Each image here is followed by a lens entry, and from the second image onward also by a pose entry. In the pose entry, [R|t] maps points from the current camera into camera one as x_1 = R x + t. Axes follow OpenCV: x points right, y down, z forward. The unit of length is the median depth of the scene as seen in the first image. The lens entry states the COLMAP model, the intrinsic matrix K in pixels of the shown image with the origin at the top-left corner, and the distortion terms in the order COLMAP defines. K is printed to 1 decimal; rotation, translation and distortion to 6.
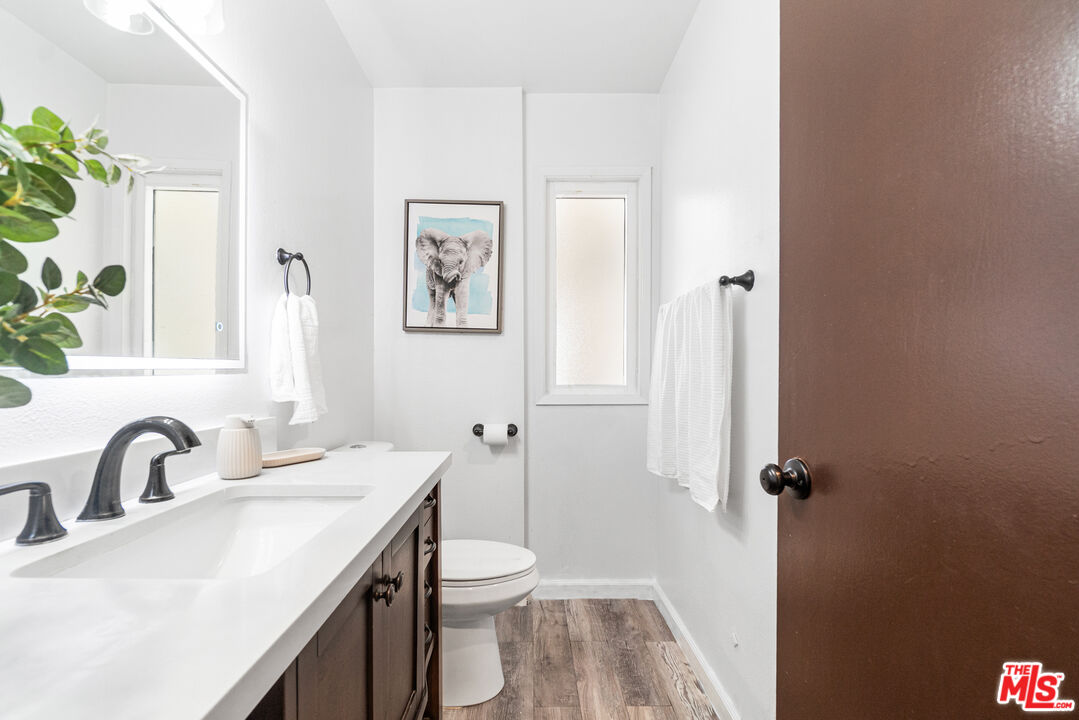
lens RADIAL K [[471.6, 0, 536.4], [0, 471.6, 374.0], [0, 0, 1]] dist [0.008541, -0.000109]
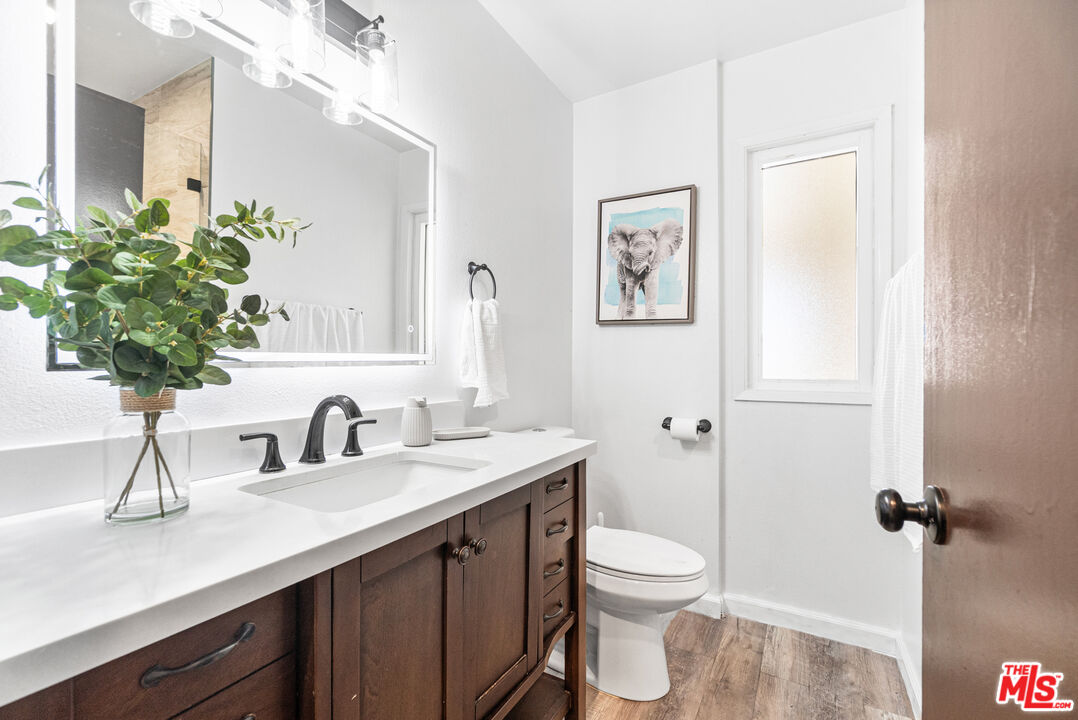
lens RADIAL K [[471.1, 0, 543.5], [0, 471.1, 358.3], [0, 0, 1]] dist [0.008541, -0.000109]
pose [[0.864884, -0.002691, -0.501964, 0.183173], [-0.004691, 0.999899, -0.013443, -0.001234], [0.501949, 0.013981, 0.864784, 0.036941]]
